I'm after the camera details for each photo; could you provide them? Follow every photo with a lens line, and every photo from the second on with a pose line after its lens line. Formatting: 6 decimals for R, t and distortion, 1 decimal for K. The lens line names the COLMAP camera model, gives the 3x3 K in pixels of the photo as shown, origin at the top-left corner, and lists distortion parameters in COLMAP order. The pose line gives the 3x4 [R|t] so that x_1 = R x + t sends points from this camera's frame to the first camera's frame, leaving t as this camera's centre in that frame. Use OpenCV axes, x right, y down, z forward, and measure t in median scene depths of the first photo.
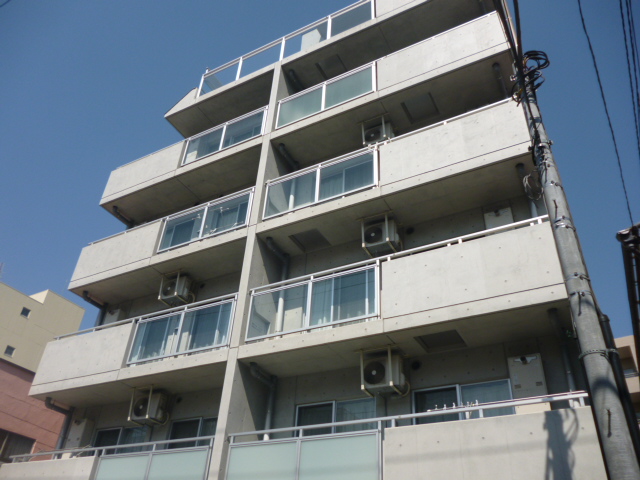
lens RADIAL K [[532.6, 0, 320.0], [0, 532.6, 240.0], [0, 0, 1]] dist [-0.028154, -0.002349]
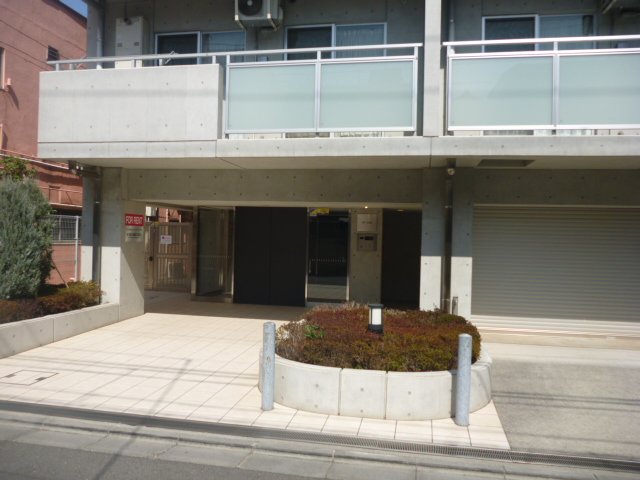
lens RADIAL K [[532.6, 0, 320.0], [0, 532.6, 240.0], [0, 0, 1]] dist [-0.028154, -0.002349]
pose [[0.952683, -0.031489, 0.302329, -0.478493], [-0.153987, 0.807548, 0.569345, 0.151059], [-0.262074, -0.588960, 0.764489, 0.230439]]
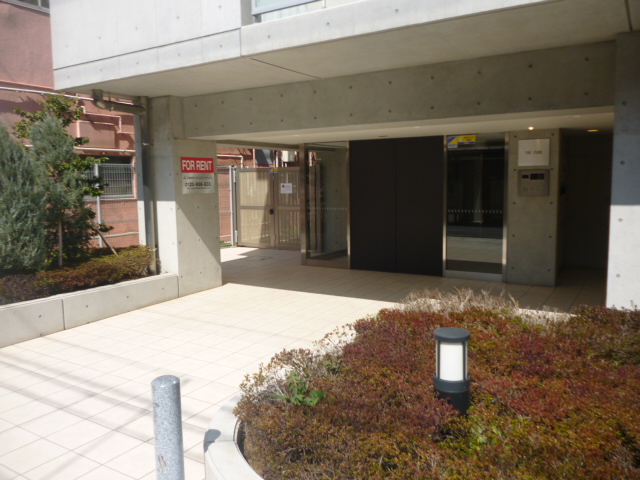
lens RADIAL K [[532.6, 0, 320.0], [0, 532.6, 240.0], [0, 0, 1]] dist [-0.028154, -0.002349]
pose [[0.995554, -0.060720, -0.072009, -0.312131], [0.093223, 0.744553, 0.661022, 0.306854], [0.013477, -0.664796, 0.746904, 0.431386]]
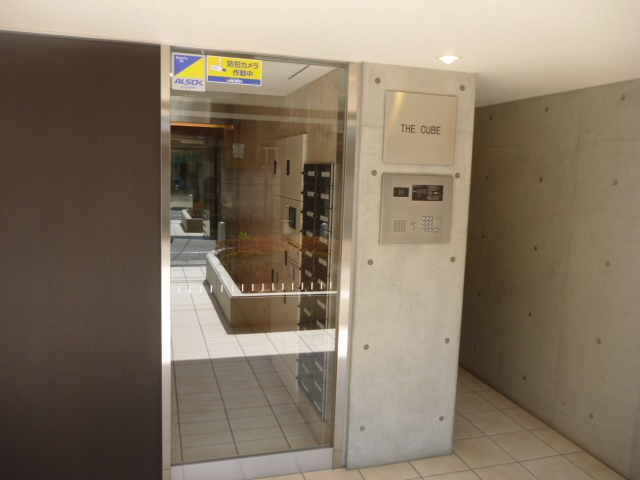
lens RADIAL K [[532.6, 0, 320.0], [0, 532.6, 240.0], [0, 0, 1]] dist [-0.028154, -0.002349]
pose [[0.700607, -0.115188, 0.704189, -0.304413], [-0.410805, 0.741808, 0.530057, 0.606402], [-0.583429, -0.660646, 0.472396, 0.866996]]
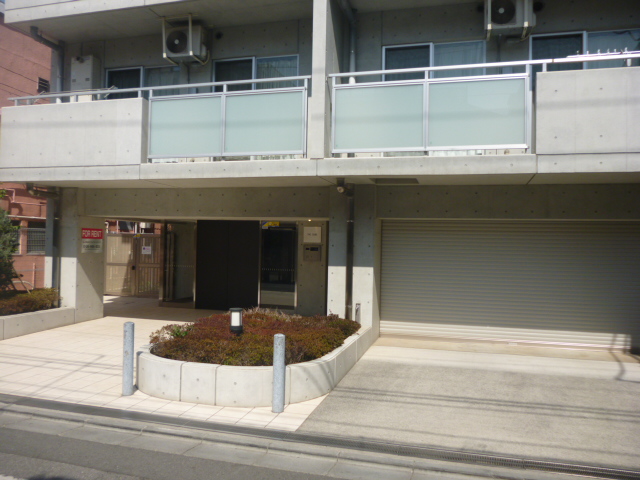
lens RADIAL K [[532.6, 0, 320.0], [0, 532.6, 240.0], [0, 0, 1]] dist [-0.028154, -0.002349]
pose [[0.974856, -0.029450, 0.220882, -0.313637], [-0.103799, 0.817113, 0.567056, 0.079173], [-0.197185, -0.575725, 0.793510, 0.129946]]
